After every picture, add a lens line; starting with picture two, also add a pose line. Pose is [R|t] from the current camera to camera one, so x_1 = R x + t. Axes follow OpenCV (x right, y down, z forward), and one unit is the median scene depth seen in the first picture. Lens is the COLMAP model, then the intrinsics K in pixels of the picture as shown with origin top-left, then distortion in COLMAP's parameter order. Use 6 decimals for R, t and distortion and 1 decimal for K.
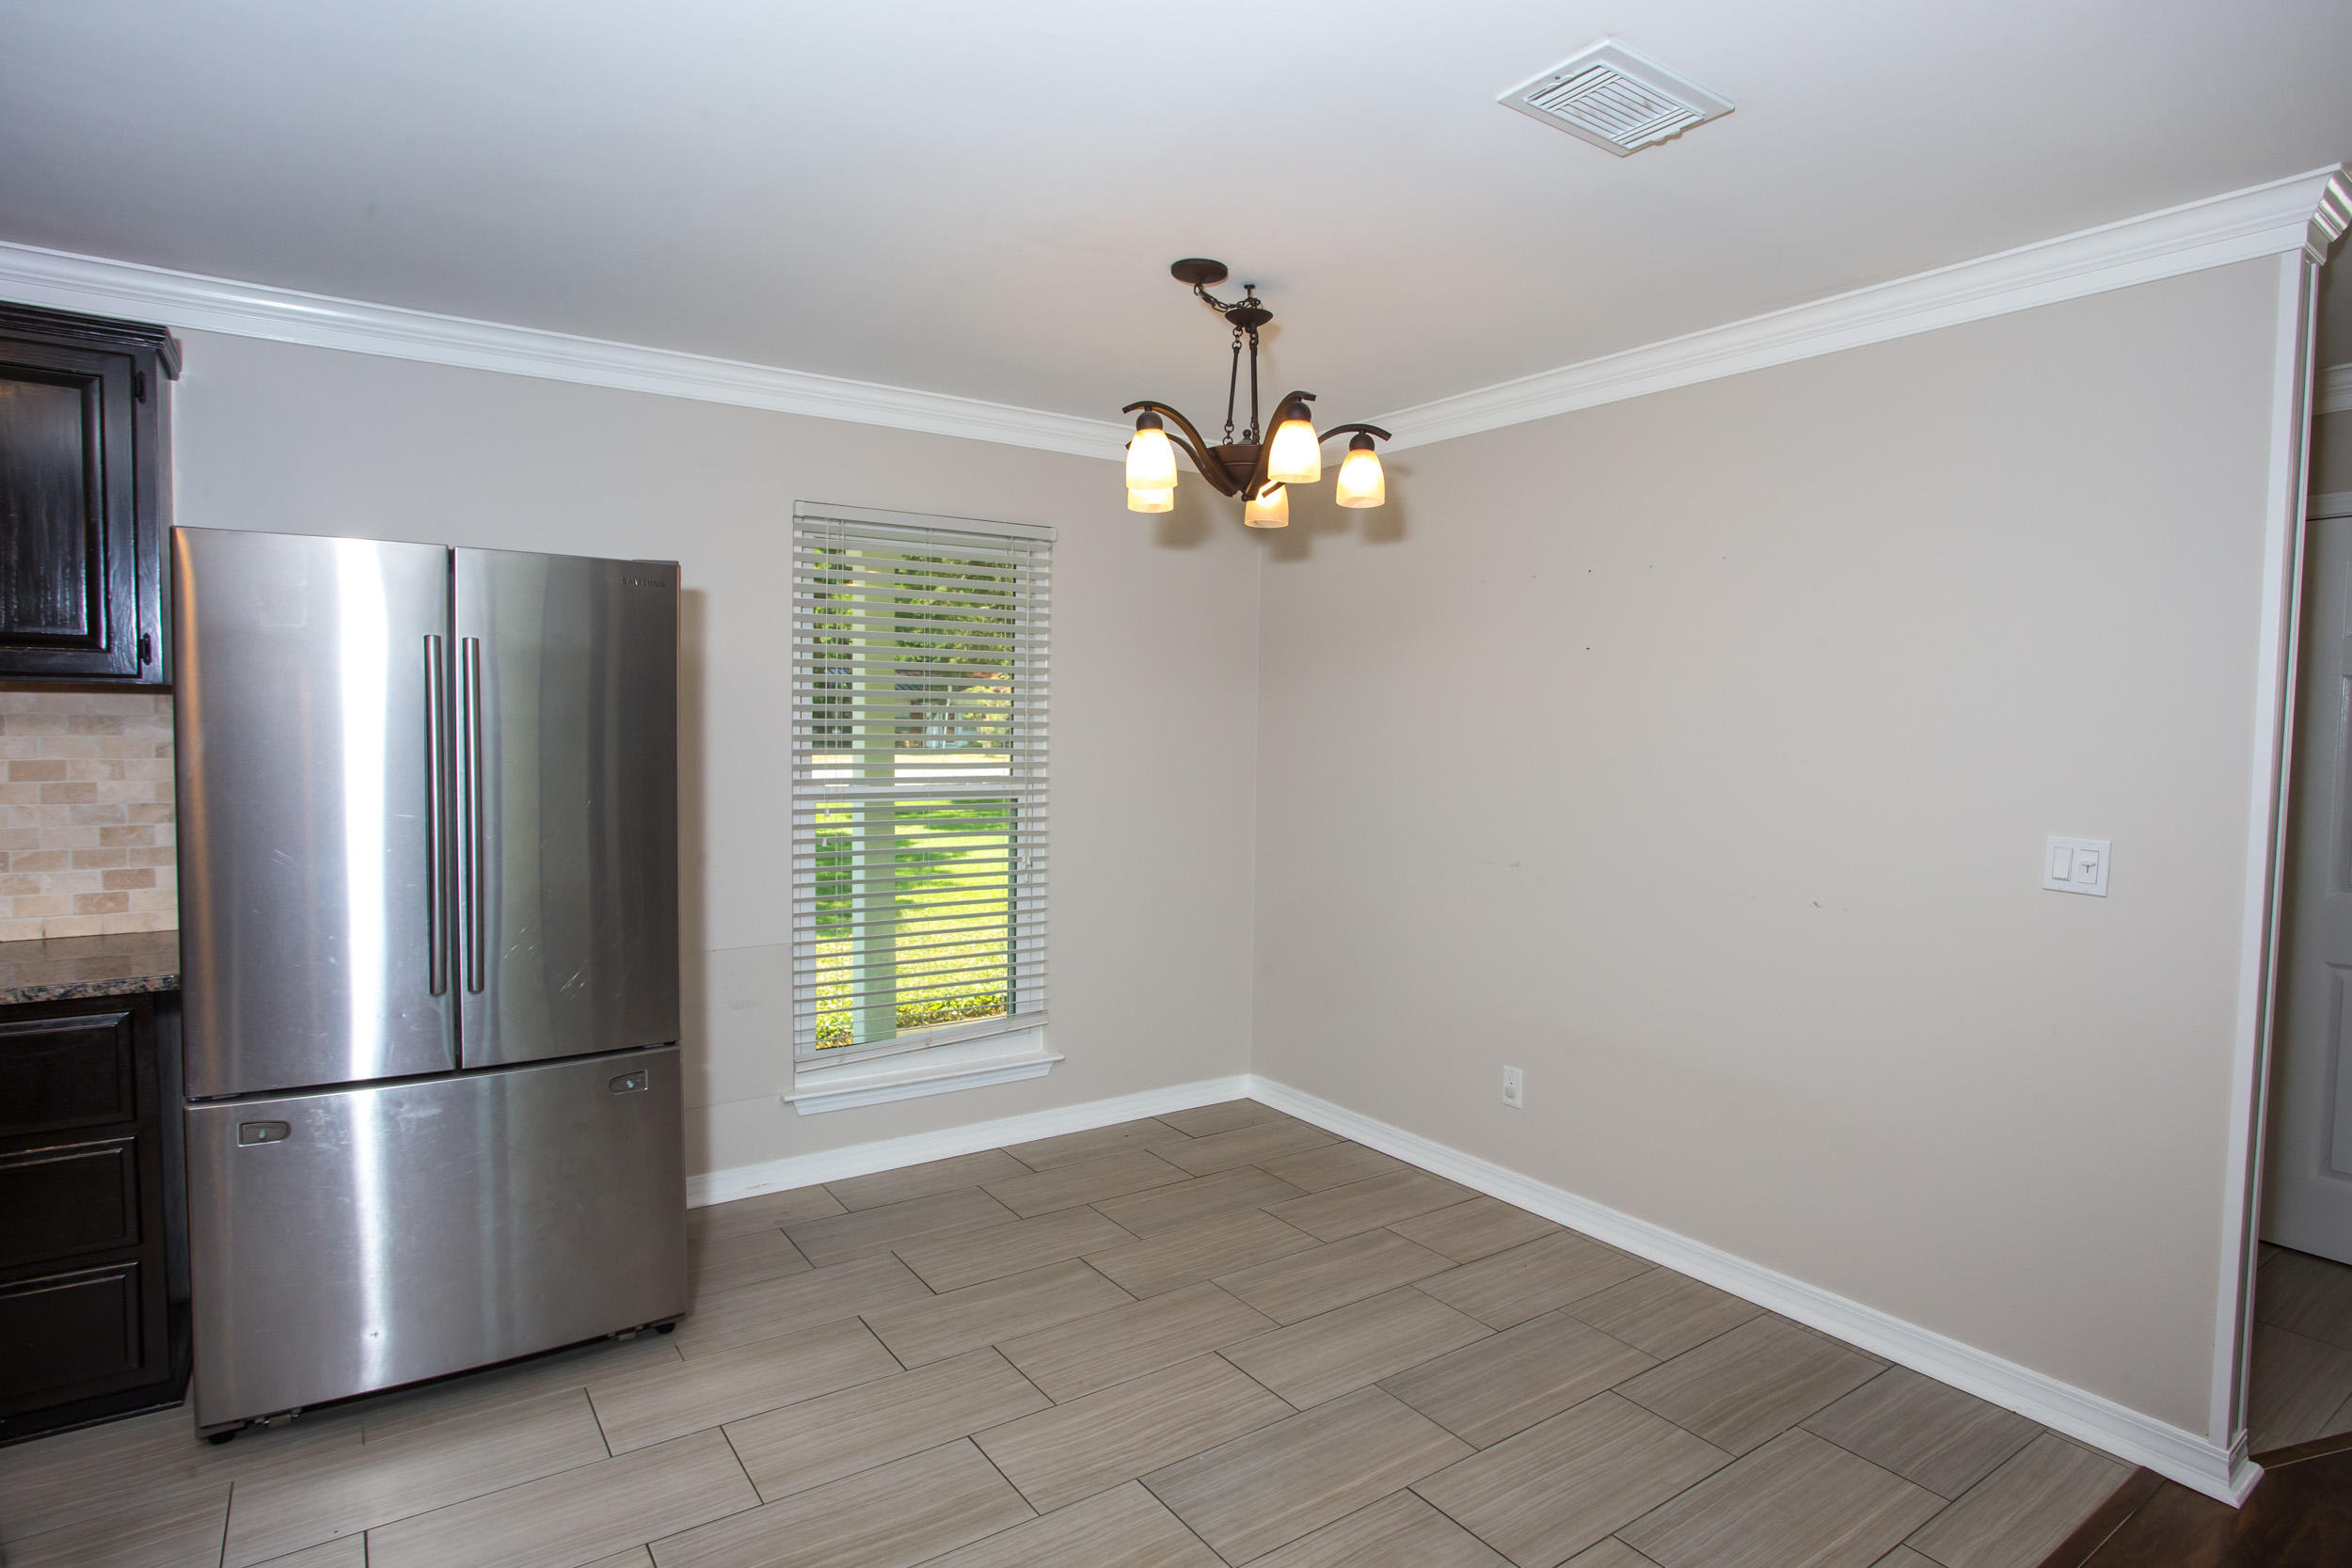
lens RADIAL K [[1242.4, 0, 1214.3], [0, 1242.4, 773.5], [0, 0, 1]] dist [-0.023465, 0.001215]
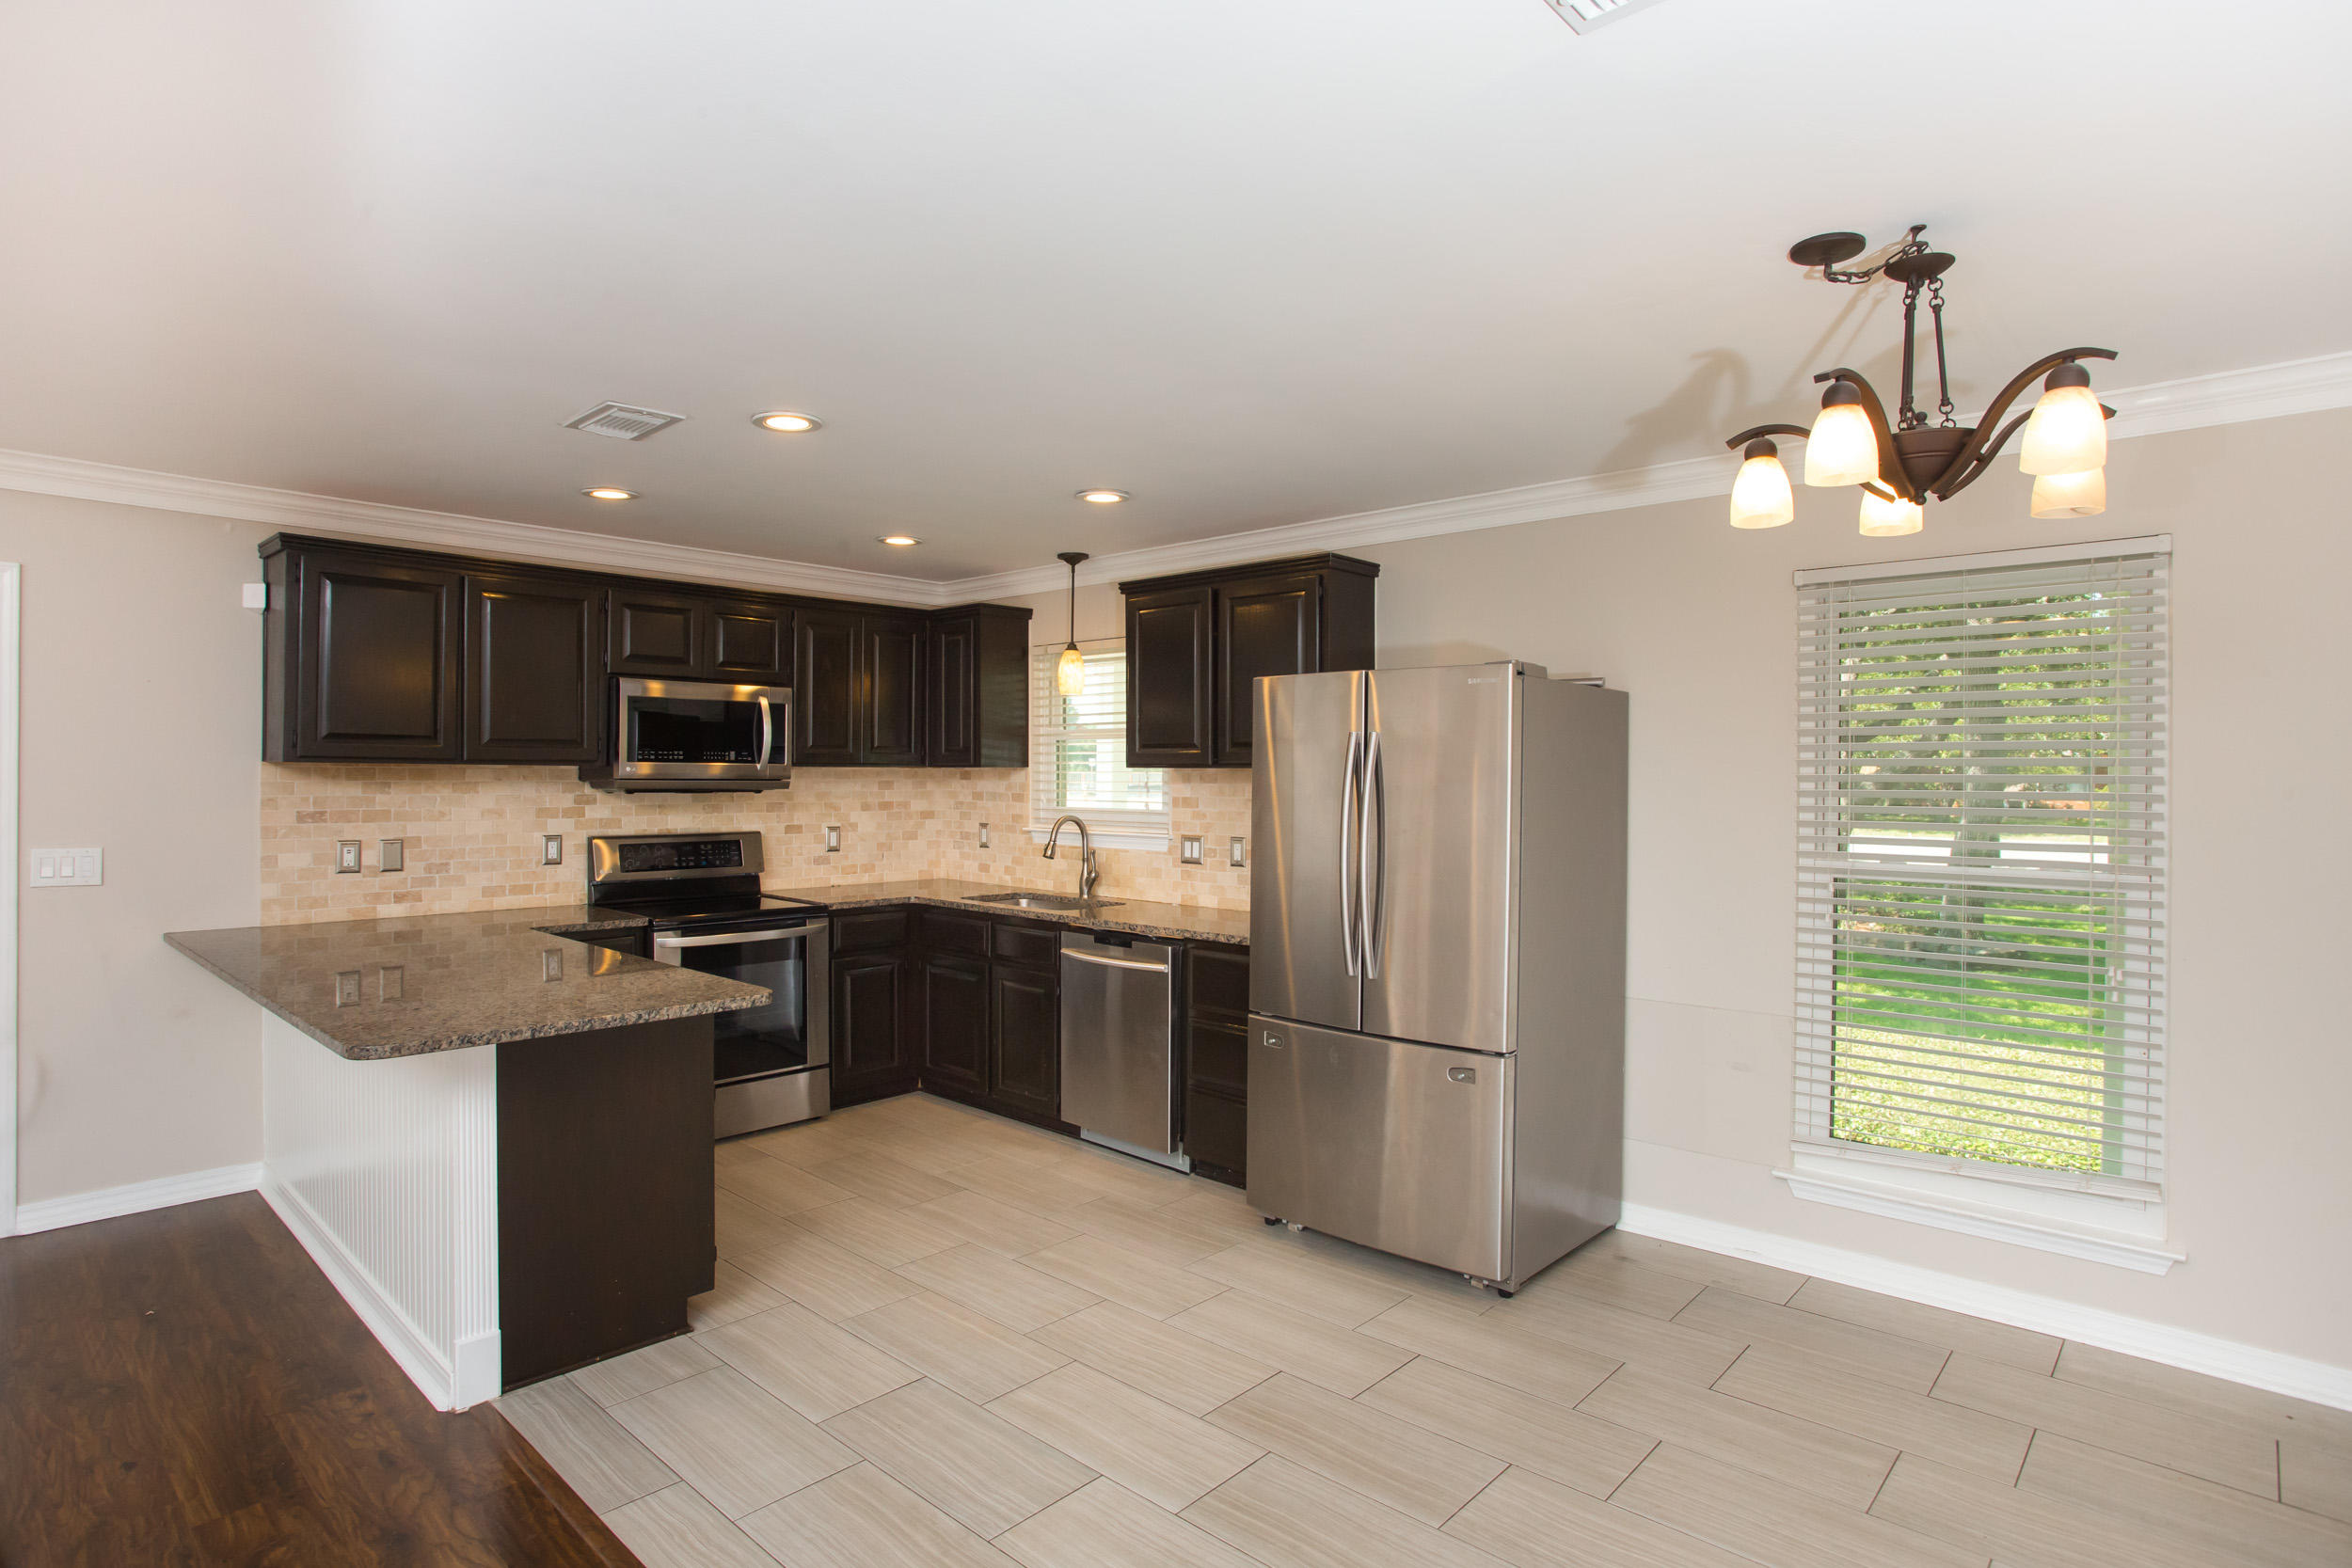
lens RADIAL K [[1242.4, 0, 1214.3], [0, 1242.4, 773.5], [0, 0, 1]] dist [-0.023465, 0.001215]
pose [[0.231552, -0.017266, -0.972669, 0.516701], [-0.046080, 0.998526, -0.028695, -0.007745], [0.971731, 0.051465, 0.230415, 0.318753]]
